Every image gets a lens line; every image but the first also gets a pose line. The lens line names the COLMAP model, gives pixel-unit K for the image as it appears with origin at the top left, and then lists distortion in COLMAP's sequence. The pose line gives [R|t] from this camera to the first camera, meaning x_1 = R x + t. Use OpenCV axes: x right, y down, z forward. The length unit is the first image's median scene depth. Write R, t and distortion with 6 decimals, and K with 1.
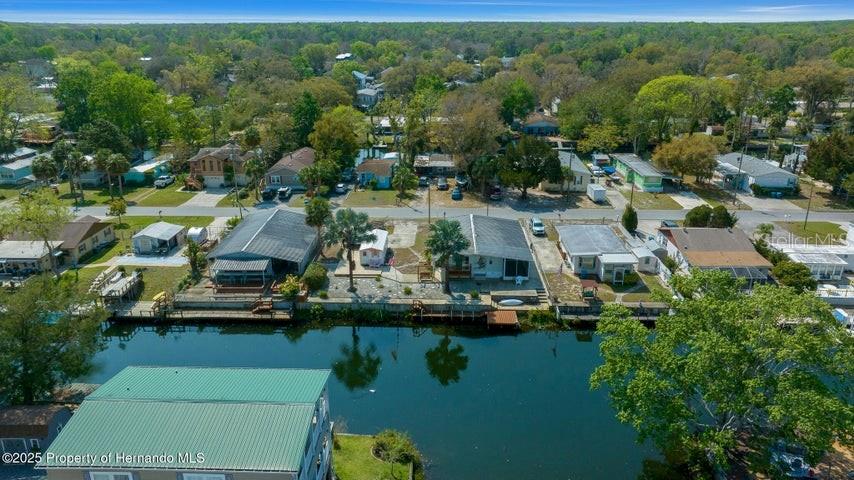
lens RADIAL K [[607.7, 0, 427.0], [0, 607.7, 240.0], [0, 0, 1]] dist [-0.034097, 0.001375]
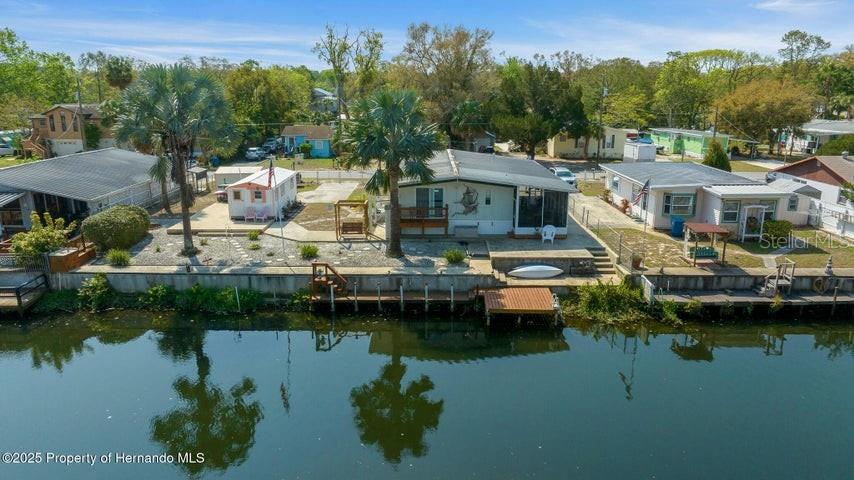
lens RADIAL K [[607.7, 0, 427.0], [0, 607.7, 240.0], [0, 0, 1]] dist [-0.034097, 0.001375]
pose [[0.999622, -0.004040, 0.027187, 0.045238], [0.006802, 0.994733, -0.102275, 0.123090], [-0.026631, 0.102421, 0.994385, 0.548622]]
